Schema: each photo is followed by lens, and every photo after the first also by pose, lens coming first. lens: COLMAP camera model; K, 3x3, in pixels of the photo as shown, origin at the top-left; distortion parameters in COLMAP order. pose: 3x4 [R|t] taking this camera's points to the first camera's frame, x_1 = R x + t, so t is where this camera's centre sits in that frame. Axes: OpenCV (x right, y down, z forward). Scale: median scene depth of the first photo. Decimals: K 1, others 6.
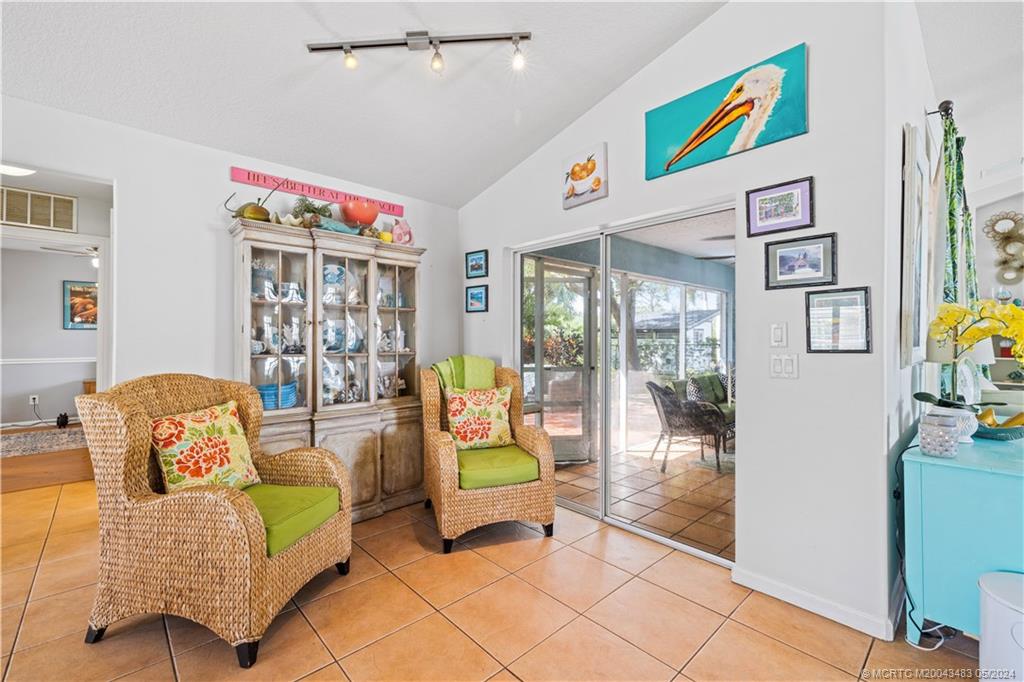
lens RADIAL K [[434.4, 0, 514.6], [0, 434.4, 339.8], [0, 0, 1]] dist [0.000469, 0.000014]
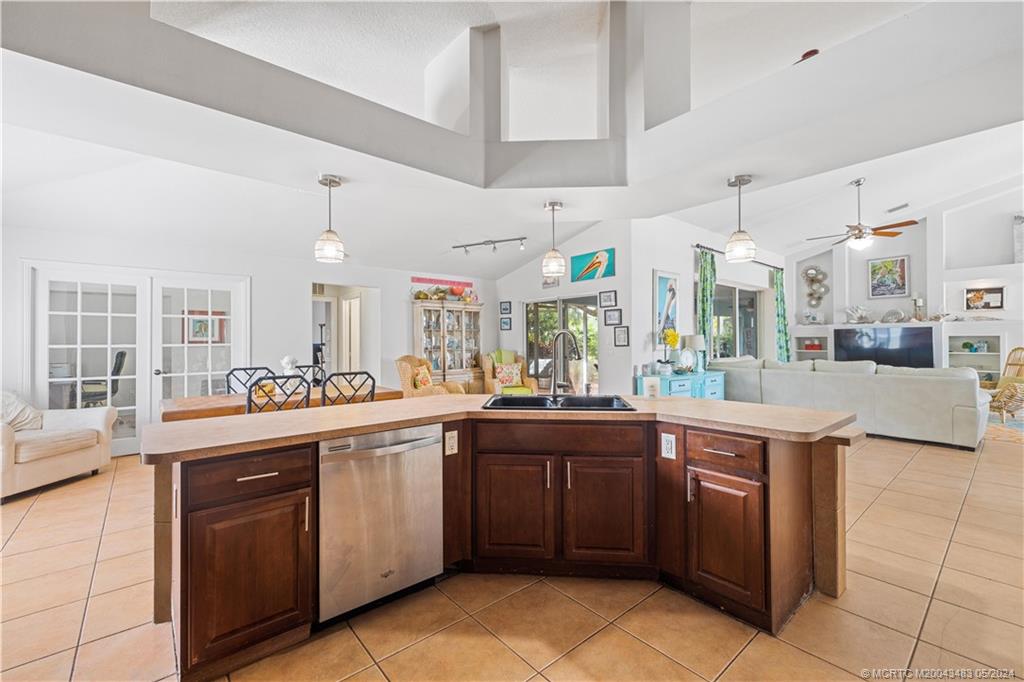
lens RADIAL K [[434.4, 0, 512.6], [0, 434.4, 339.3], [0, 0, 1]] dist [0.000469, 0.000014]
pose [[0.998966, -0.009066, -0.044556, 0.051583], [0.008861, 0.999949, -0.004798, -0.008534], [0.044597, 0.004399, 0.998995, -1.425138]]
